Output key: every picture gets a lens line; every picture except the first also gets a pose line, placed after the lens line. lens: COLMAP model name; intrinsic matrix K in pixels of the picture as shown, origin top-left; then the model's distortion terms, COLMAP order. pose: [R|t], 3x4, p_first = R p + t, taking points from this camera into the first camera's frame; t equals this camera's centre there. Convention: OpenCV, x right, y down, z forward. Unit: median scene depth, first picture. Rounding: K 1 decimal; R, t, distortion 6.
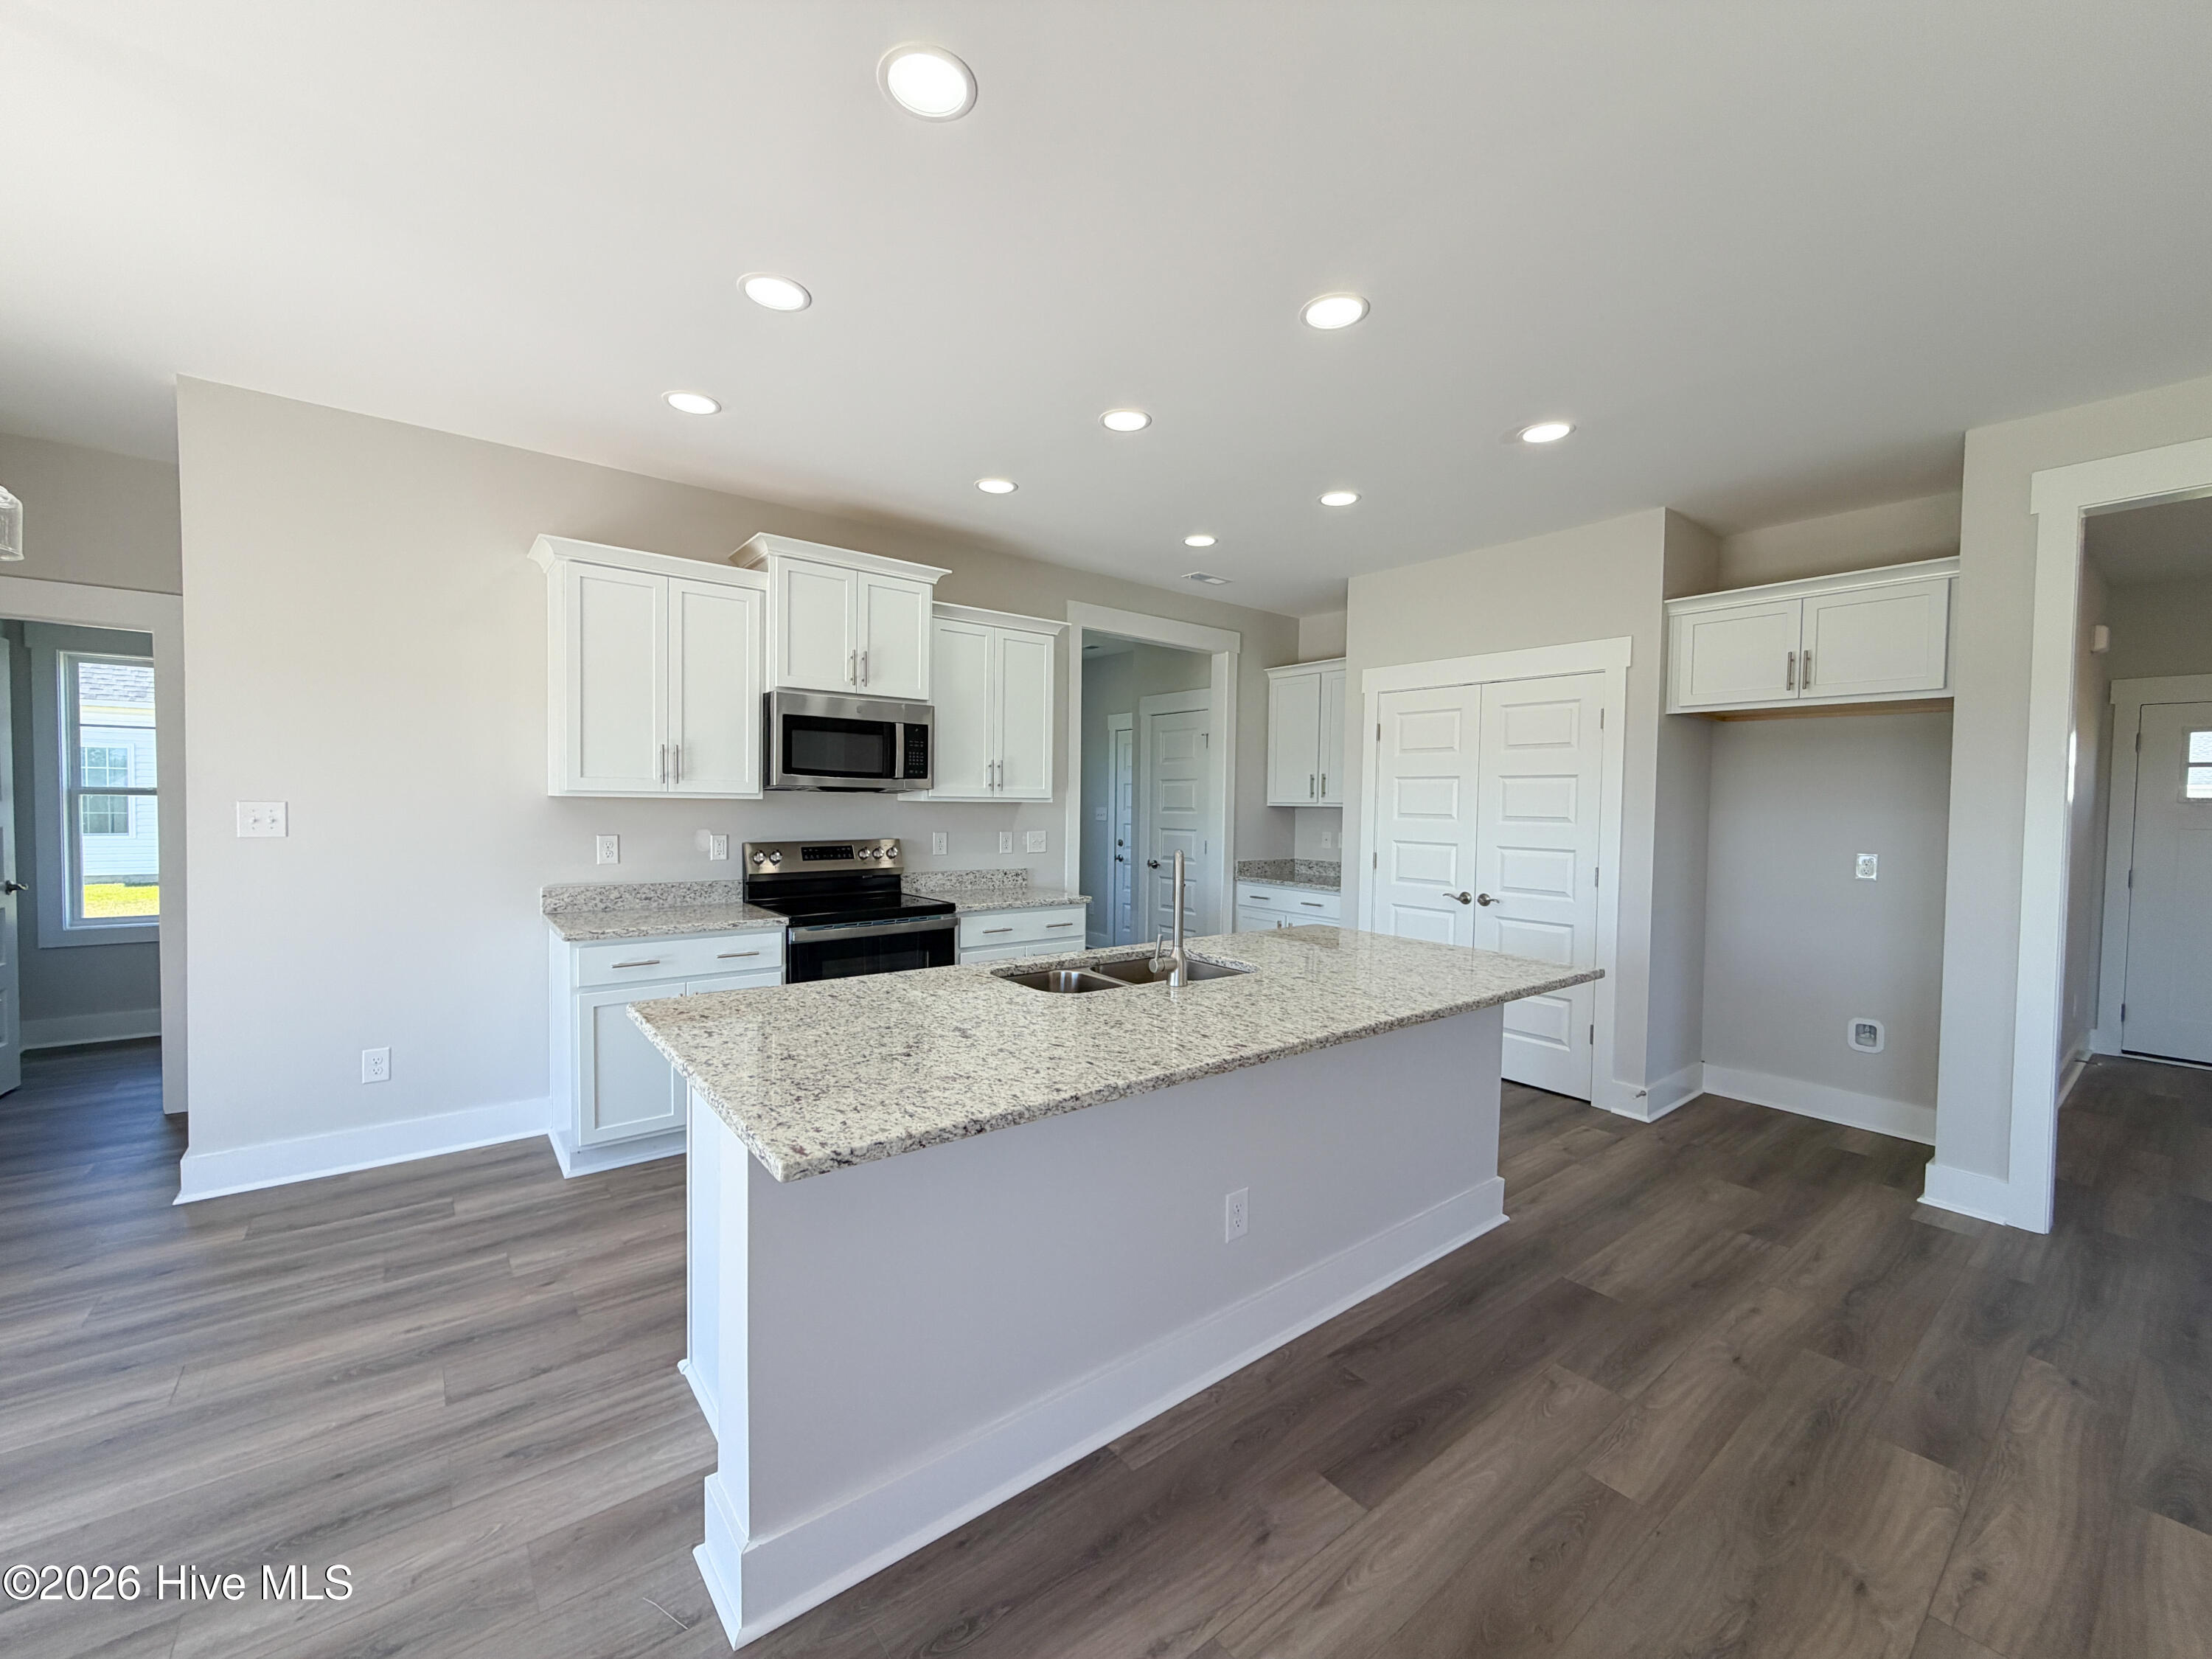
lens RADIAL K [[884.3, 0, 1098.8], [0, 884.3, 828.1], [0, 0, 1]] dist [-0.000859, 0.000030]
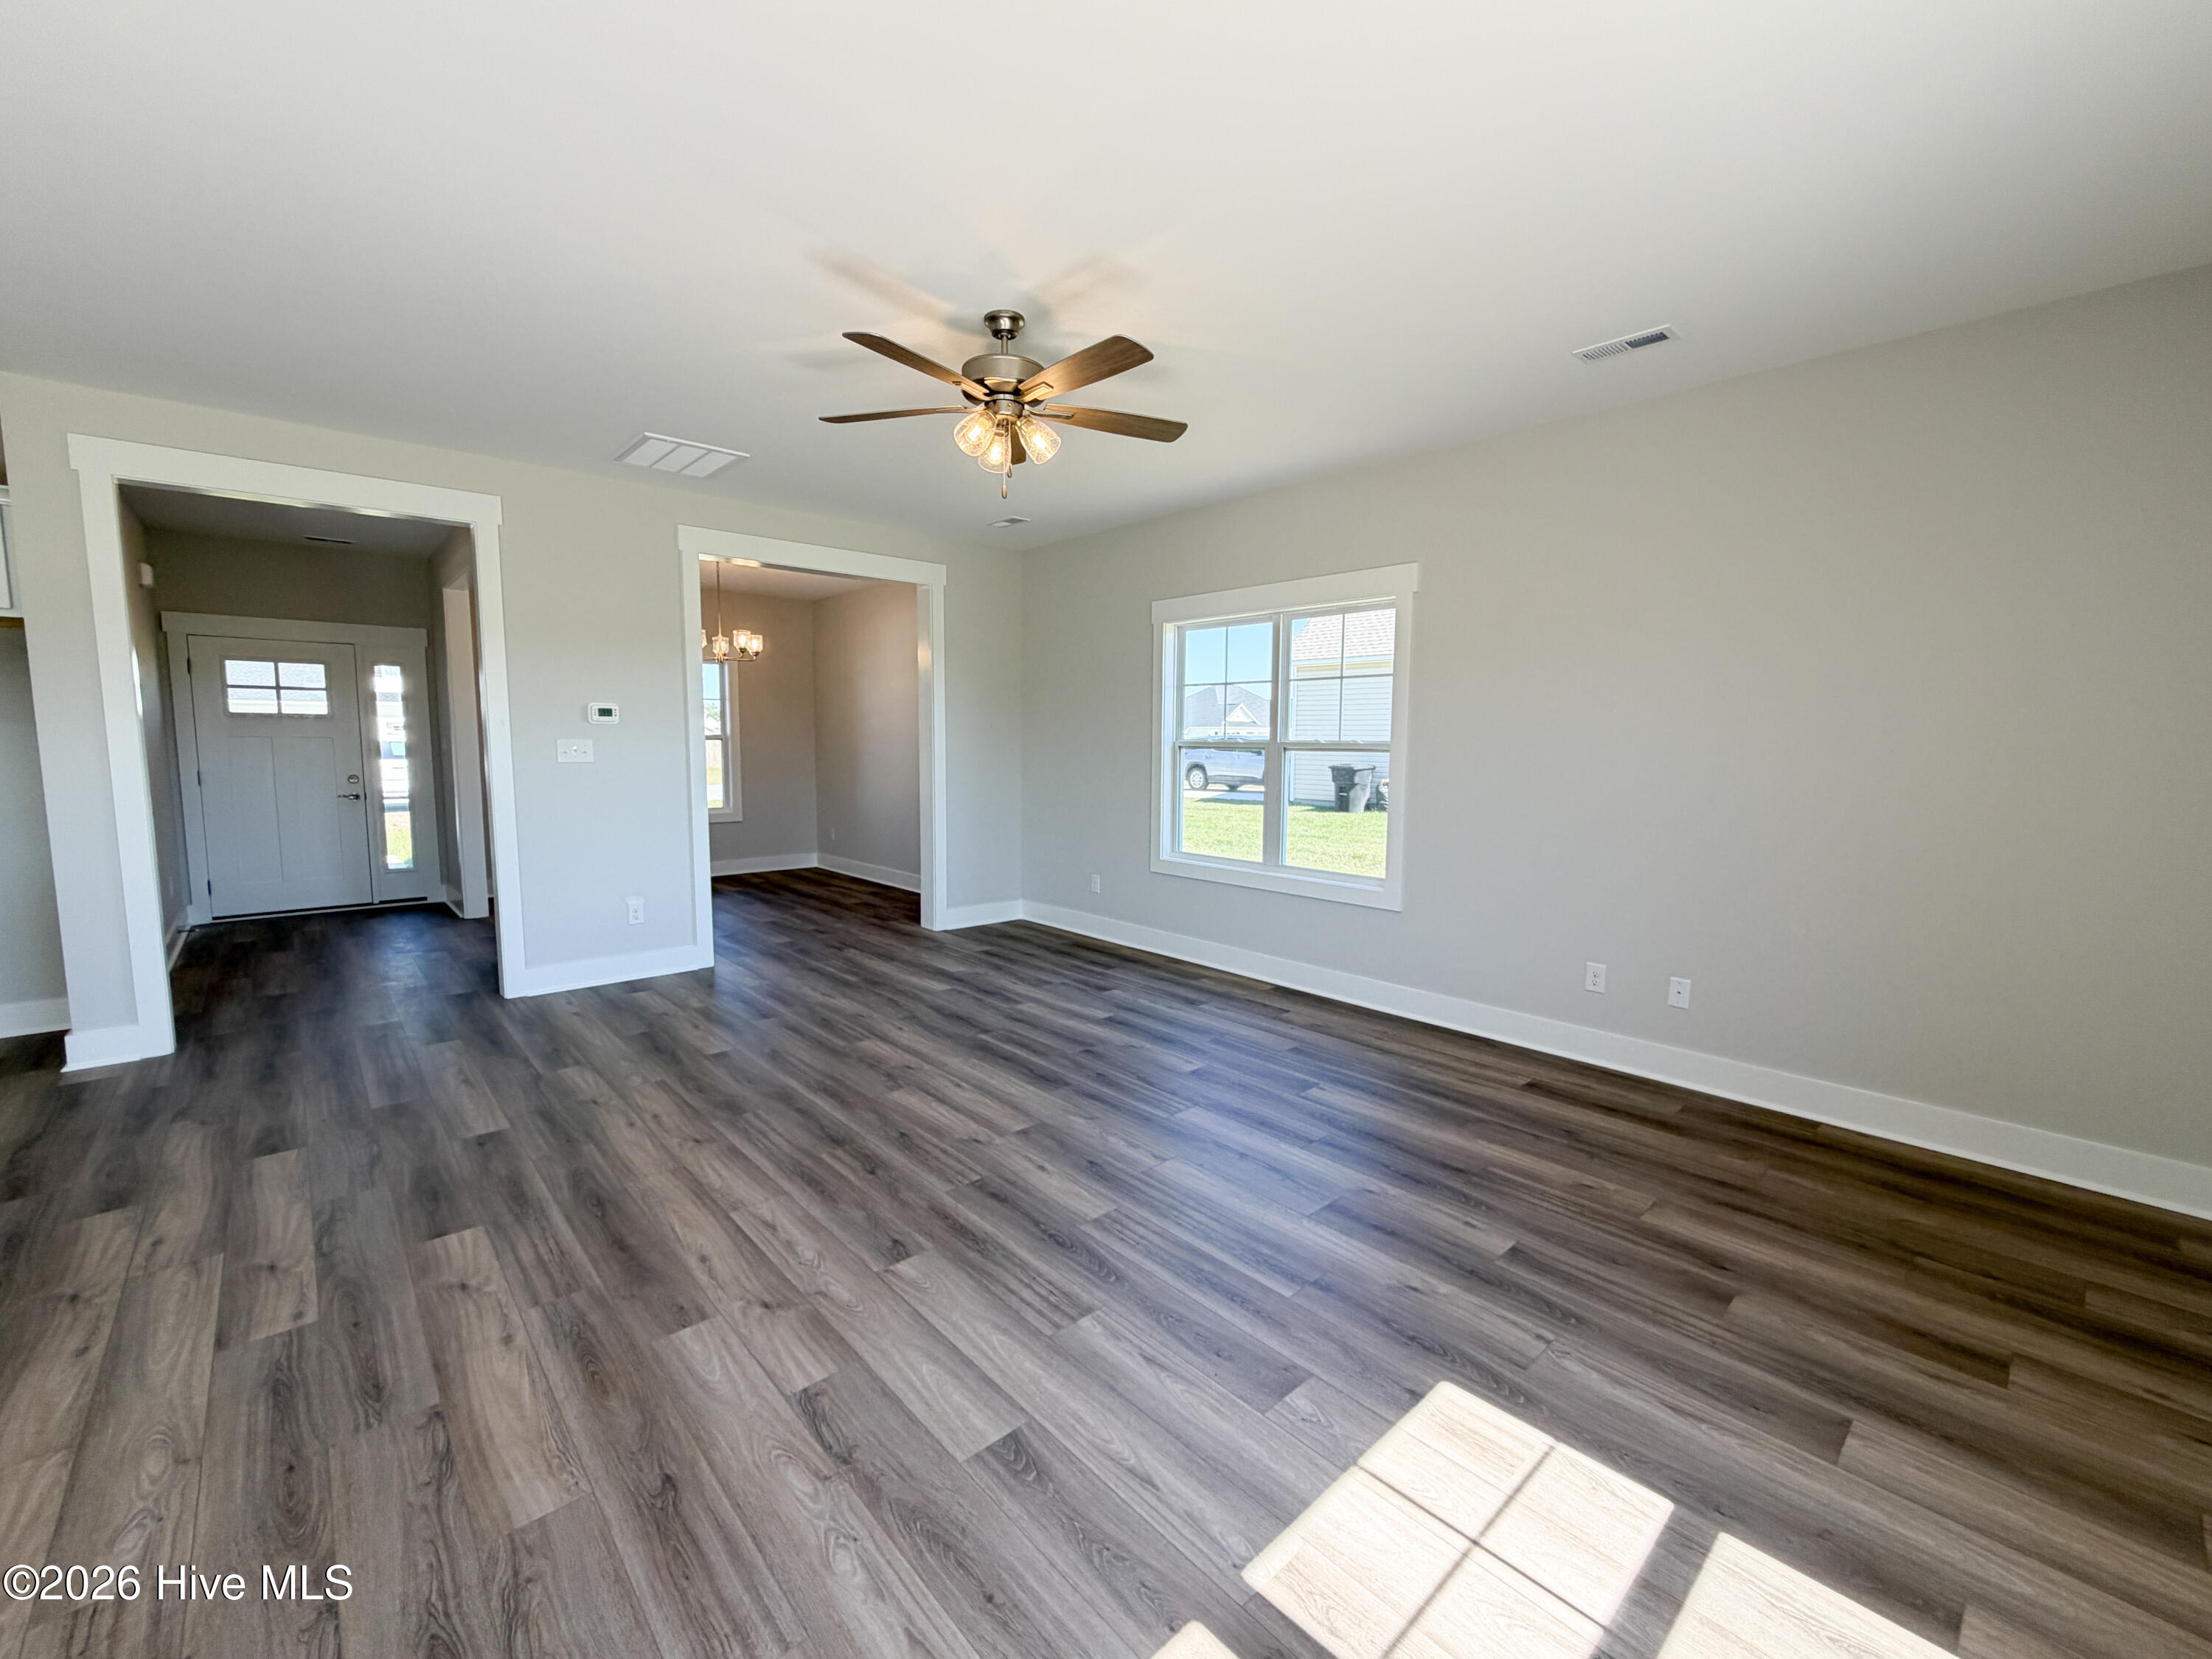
lens RADIAL K [[906.2, 0, 1097.7], [0, 906.2, 829.9], [0, 0, 1]] dist [-0.001020, 0.000355]
pose [[-0.069092, -0.119423, 0.990437, -0.216872], [0.020847, 0.992419, 0.121116, 0.002726], [-0.997392, 0.029016, -0.066079, -0.200505]]
